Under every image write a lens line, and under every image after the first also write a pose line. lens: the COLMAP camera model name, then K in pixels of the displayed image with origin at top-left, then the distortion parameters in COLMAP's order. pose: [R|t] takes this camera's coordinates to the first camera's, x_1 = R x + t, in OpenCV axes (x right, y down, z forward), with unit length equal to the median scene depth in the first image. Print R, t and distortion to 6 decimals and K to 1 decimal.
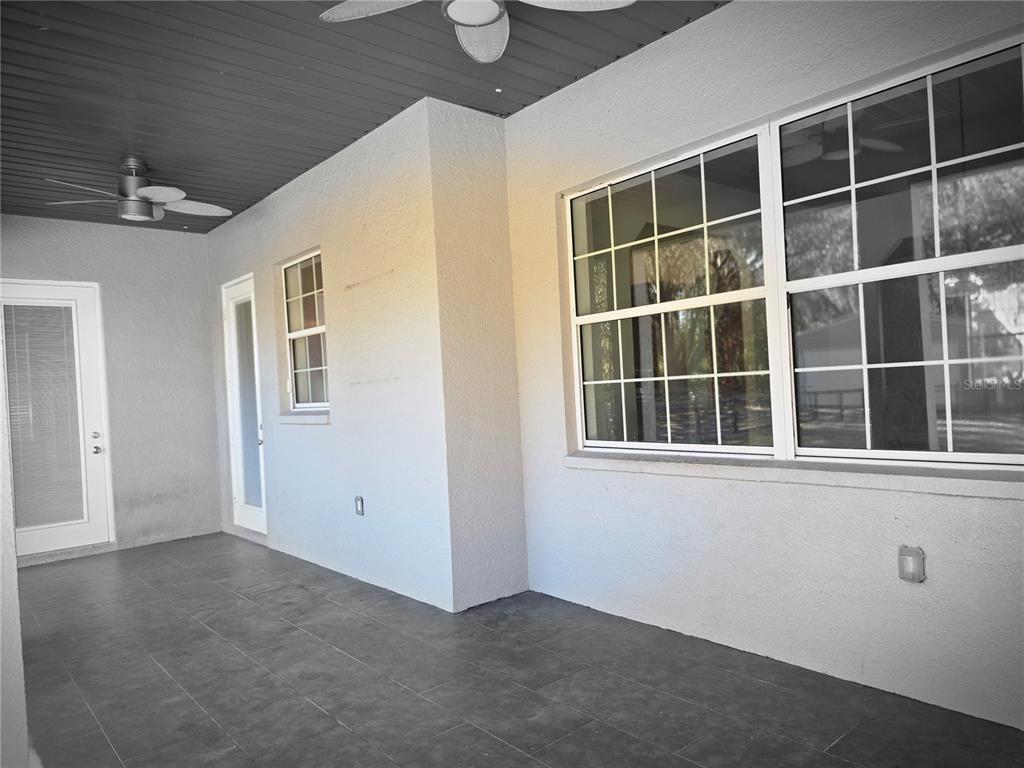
lens RADIAL K [[688.0, 0, 512.0], [0, 688.0, 384.0], [0, 0, 1]] dist [0.059670, -0.060140]
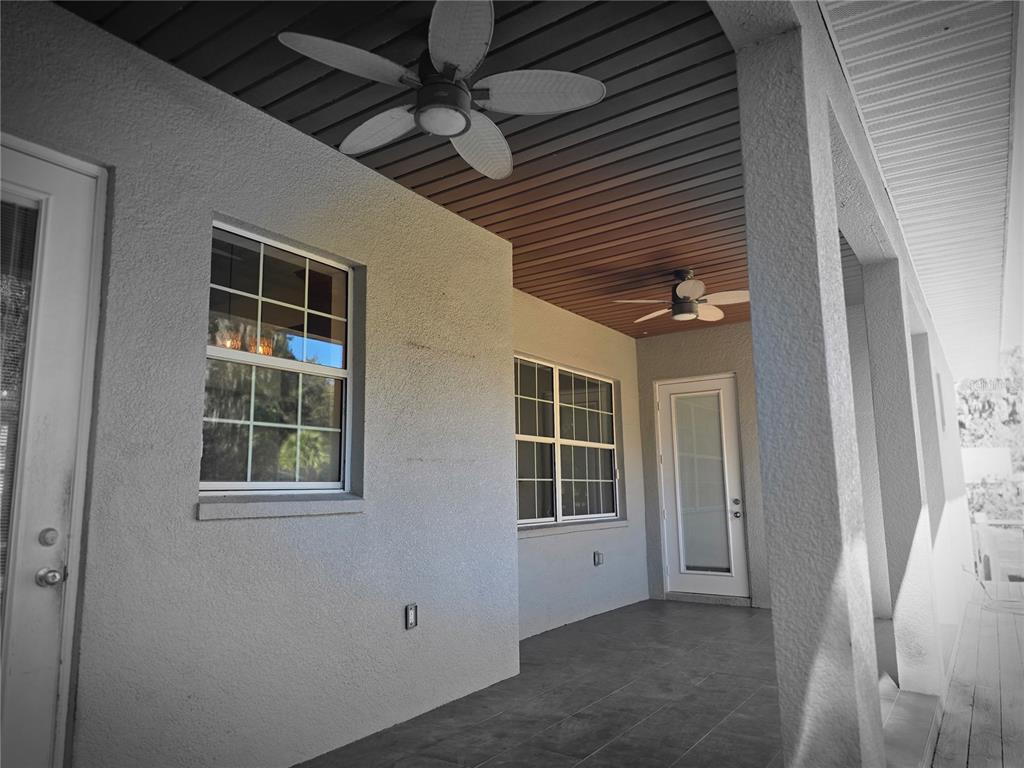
lens RADIAL K [[688.0, 0, 512.0], [0, 688.0, 384.0], [0, 0, 1]] dist [0.059670, -0.060140]
pose [[-0.260675, 0.209751, 0.942366, -1.553007], [0.024053, 0.977221, -0.210856, 0.128763], [-0.965127, -0.032298, -0.259783, 1.637772]]
